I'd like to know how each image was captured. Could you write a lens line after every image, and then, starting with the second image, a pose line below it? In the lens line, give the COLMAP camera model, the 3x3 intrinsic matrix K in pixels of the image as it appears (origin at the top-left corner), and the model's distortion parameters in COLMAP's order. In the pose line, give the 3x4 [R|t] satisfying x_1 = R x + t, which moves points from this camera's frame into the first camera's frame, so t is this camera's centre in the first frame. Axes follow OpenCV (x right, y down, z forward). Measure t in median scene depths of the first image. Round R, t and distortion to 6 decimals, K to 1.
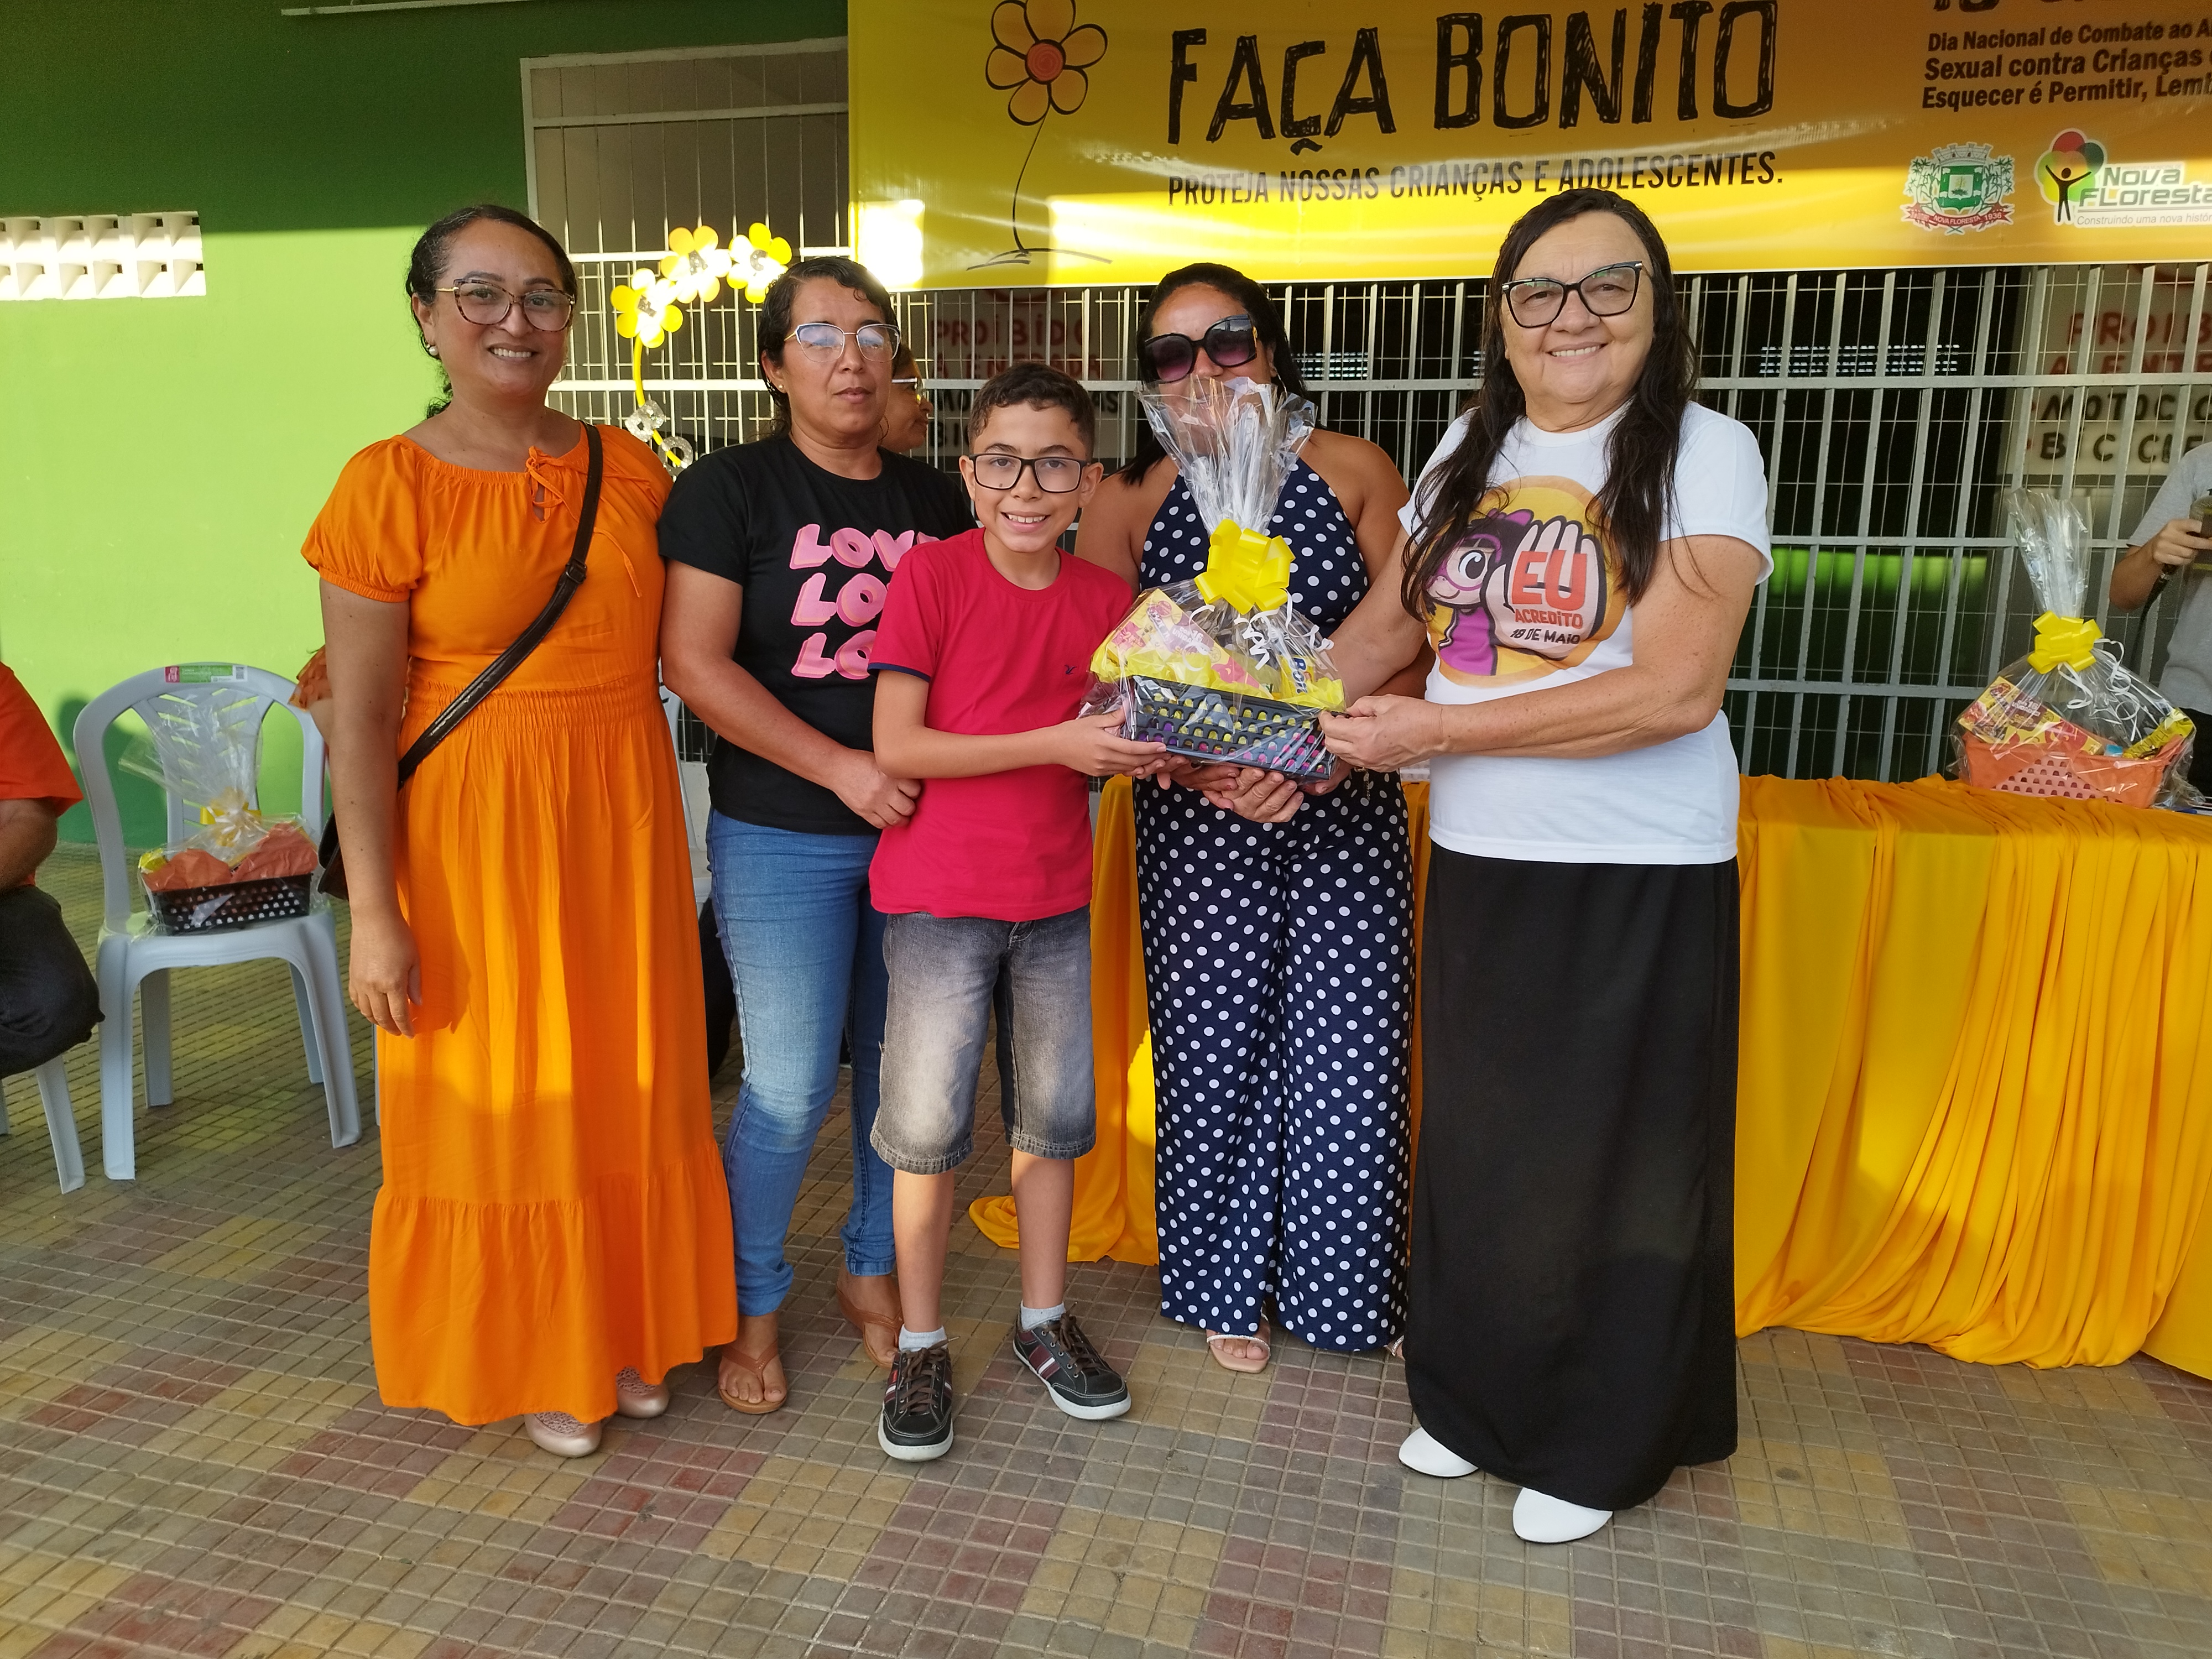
lens RADIAL K [[1628.7, 0, 1082.4], [0, 1628.7, 829.5], [0, 0, 1]] dist [0.005512, -0.003458]
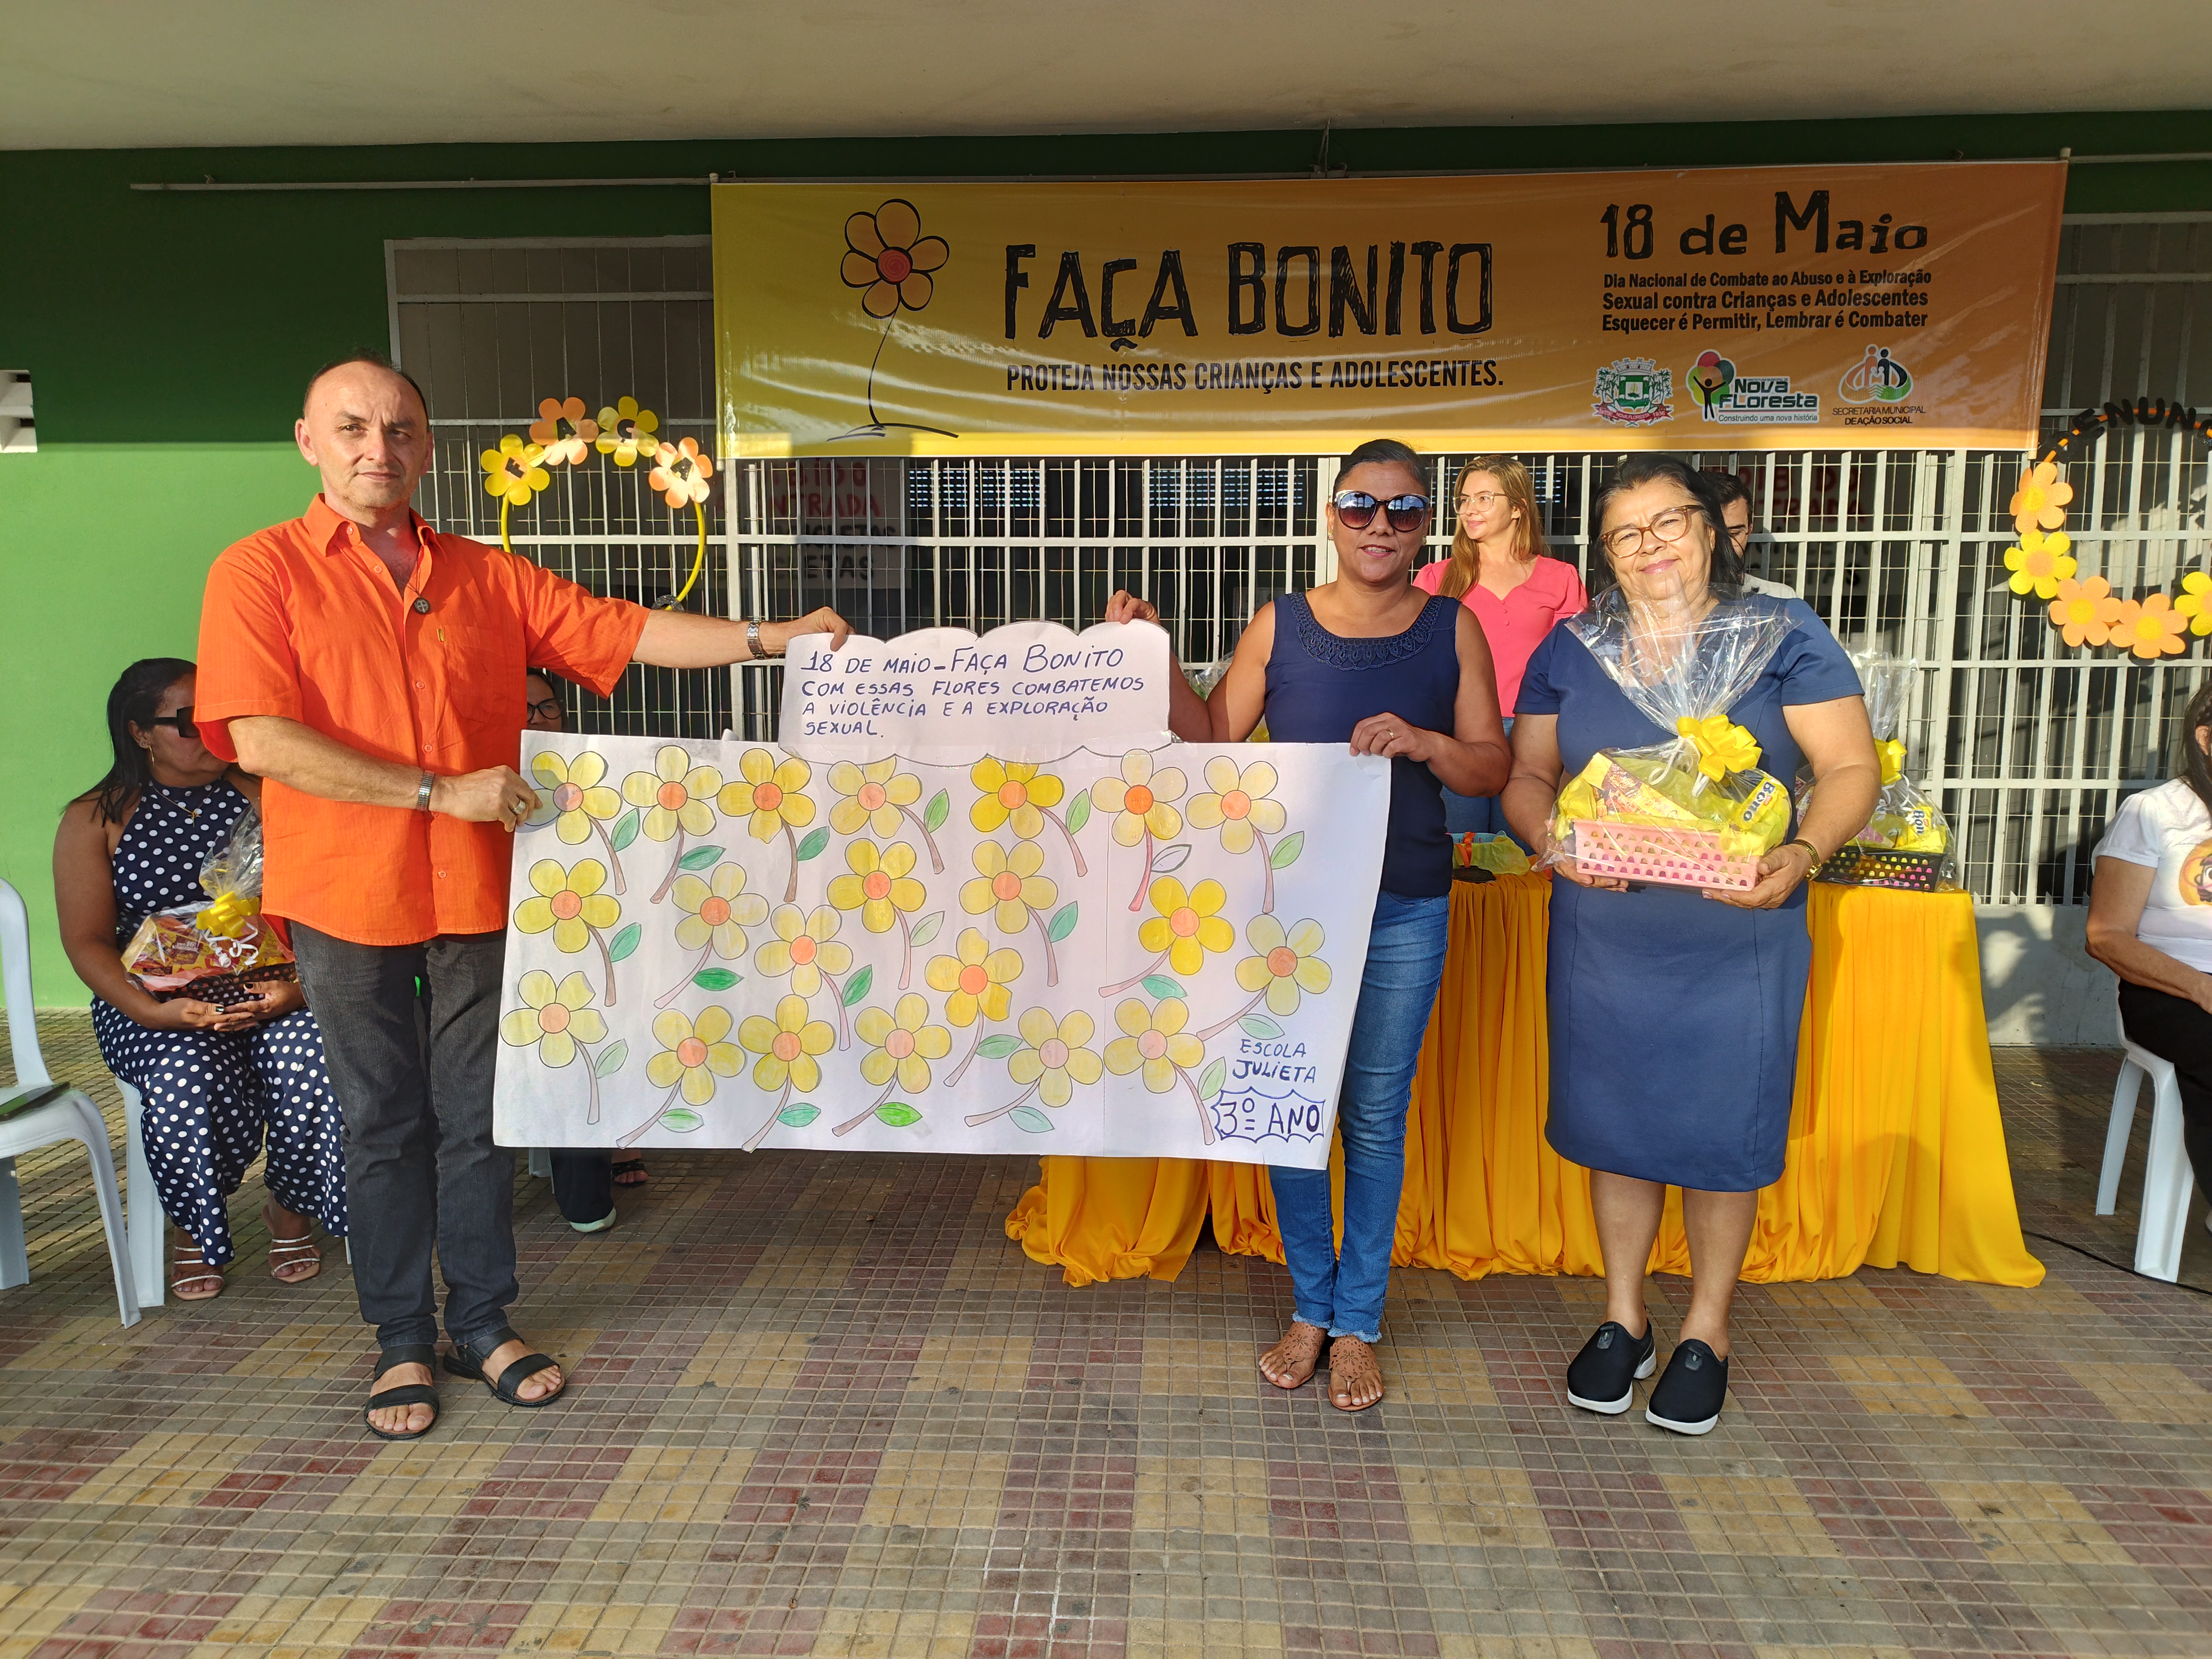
lens RADIAL K [[1617.8, 0, 1099.0], [0, 1617.8, 826.7], [0, 0, 1]] dist [0.014936, -0.015498]
pose [[0.978115, -0.042238, 0.203732, -0.151940], [0.054985, 0.996841, -0.057315, -0.001525], [-0.200667, 0.067263, 0.977348, -0.143509]]
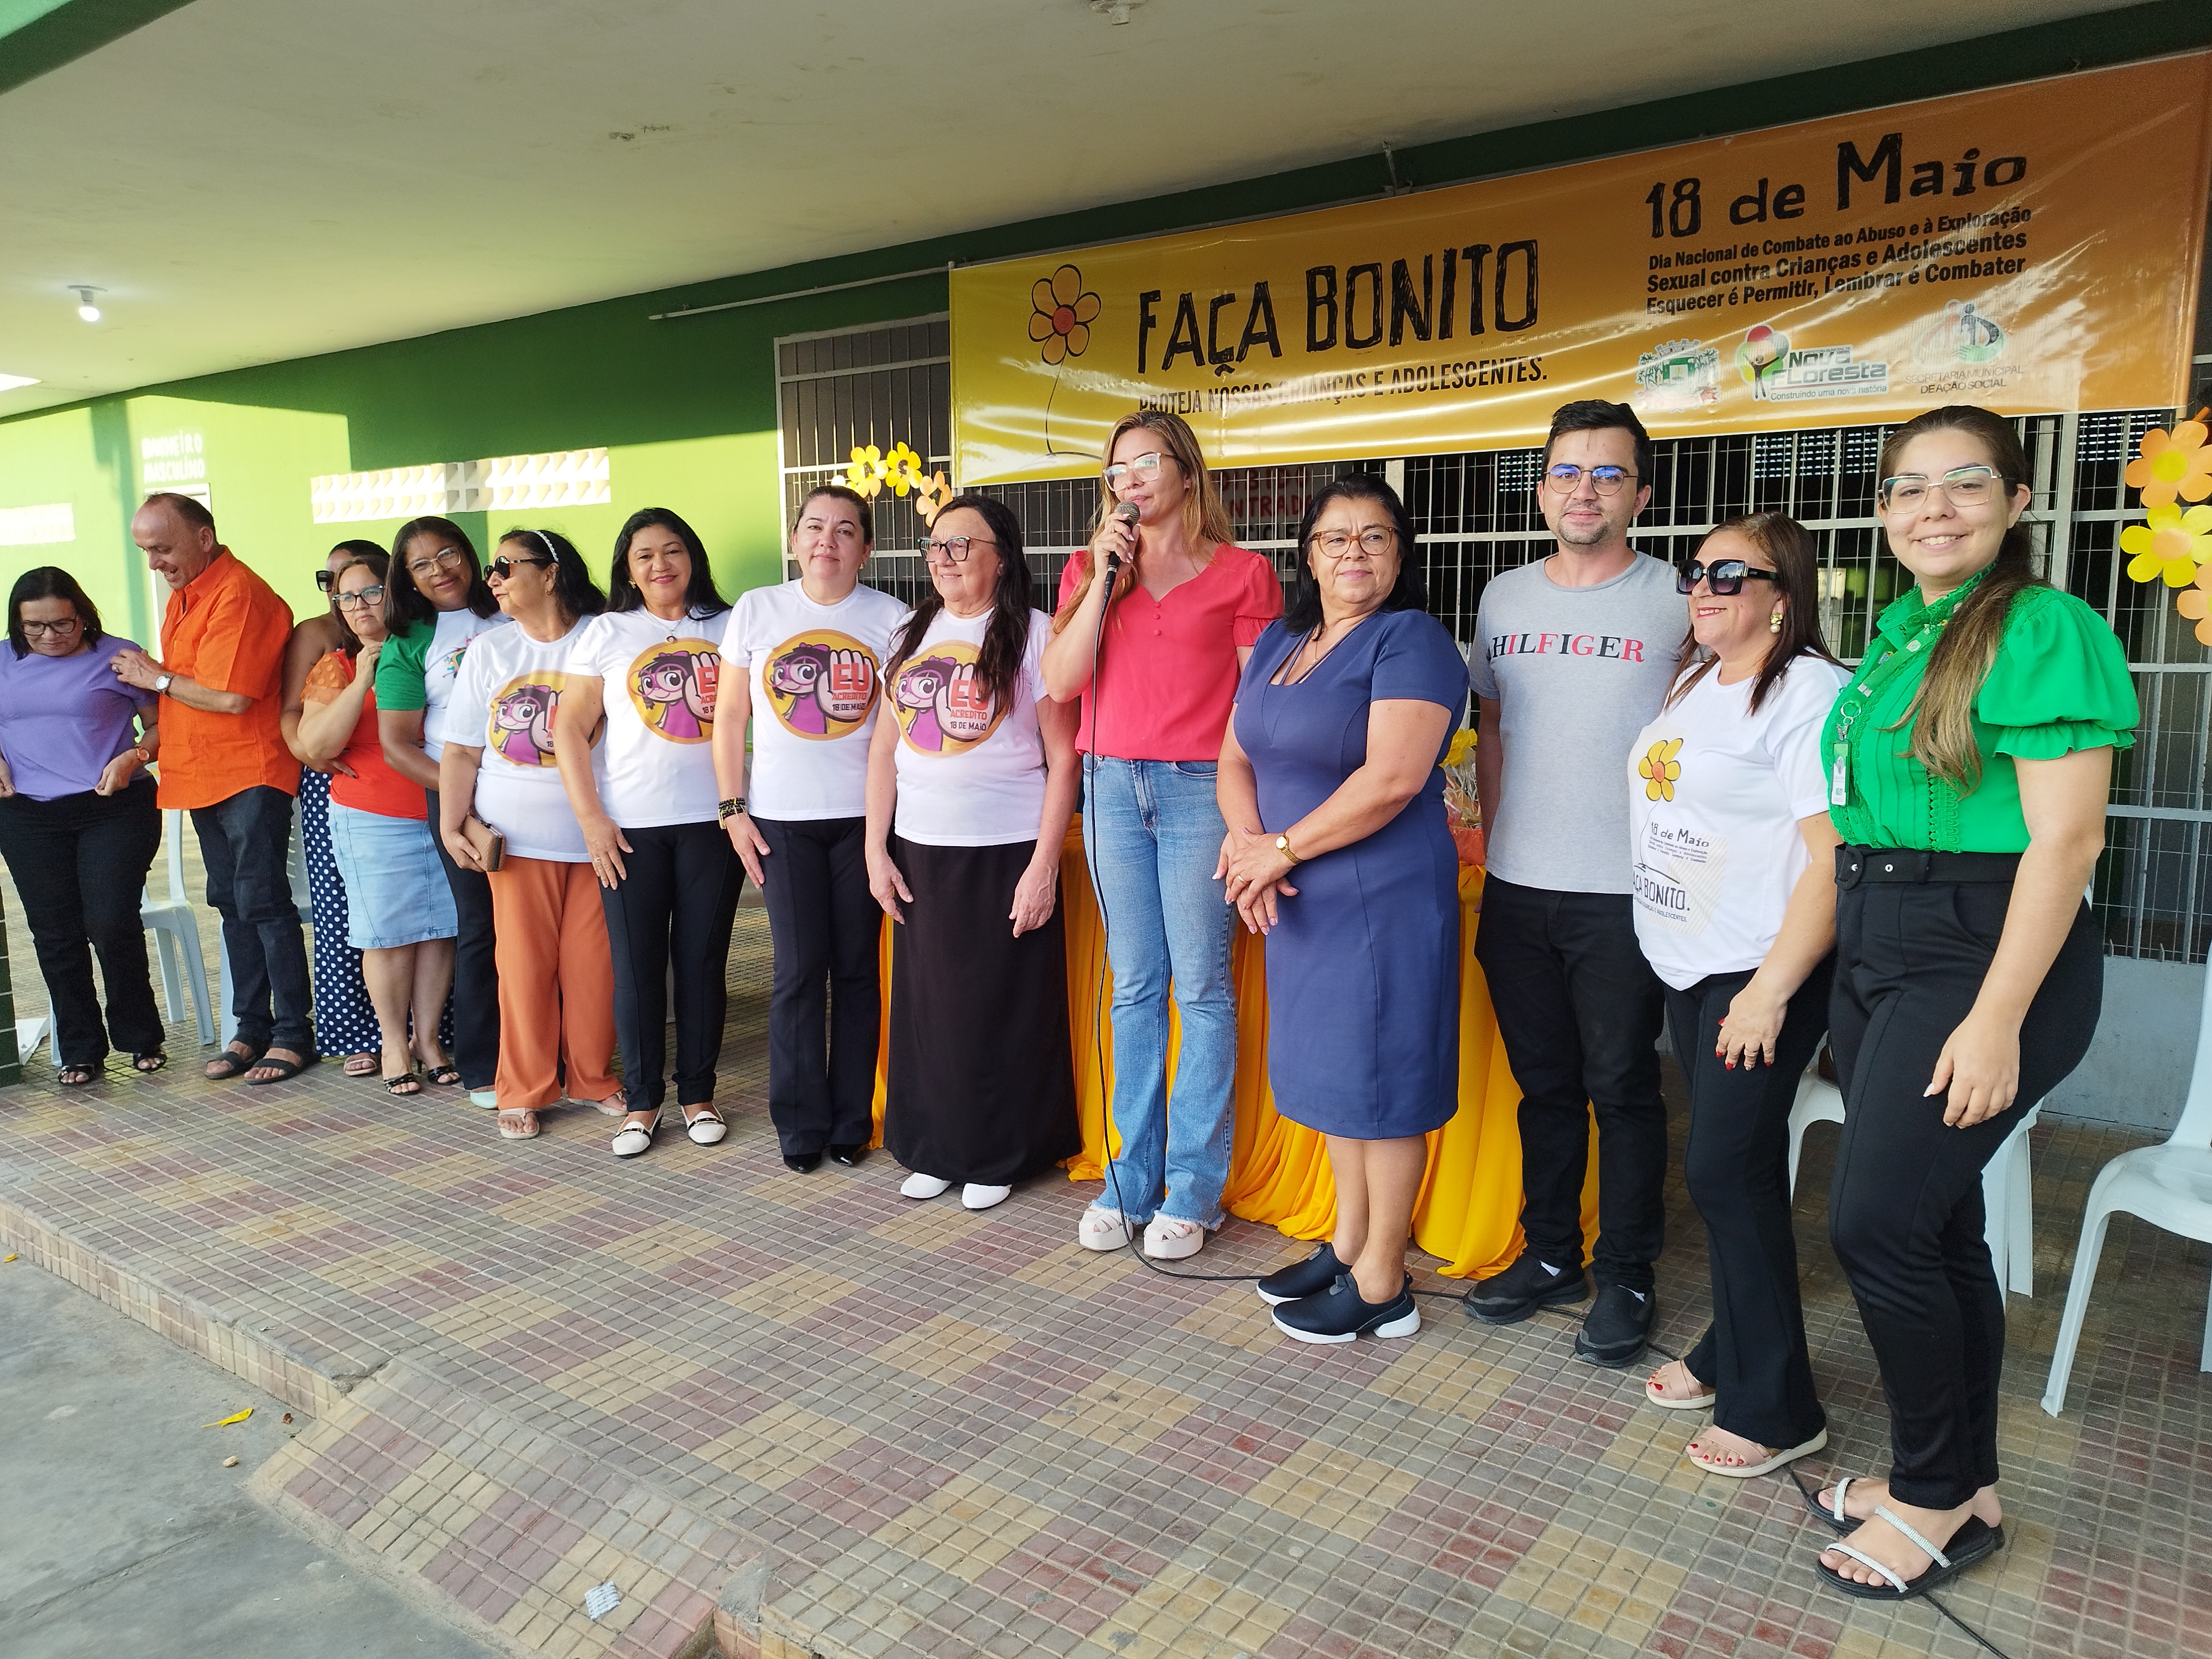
lens RADIAL K [[1580.3, 0, 1089.7], [0, 1580.3, 836.2], [0, 0, 1]] dist [0.007283, -0.009394]
pose [[0.932912, 0.032386, -0.358646, 0.573078], [-0.052878, 0.997472, -0.047474, 0.034185], [0.356202, 0.063254, 0.932266, -0.253075]]
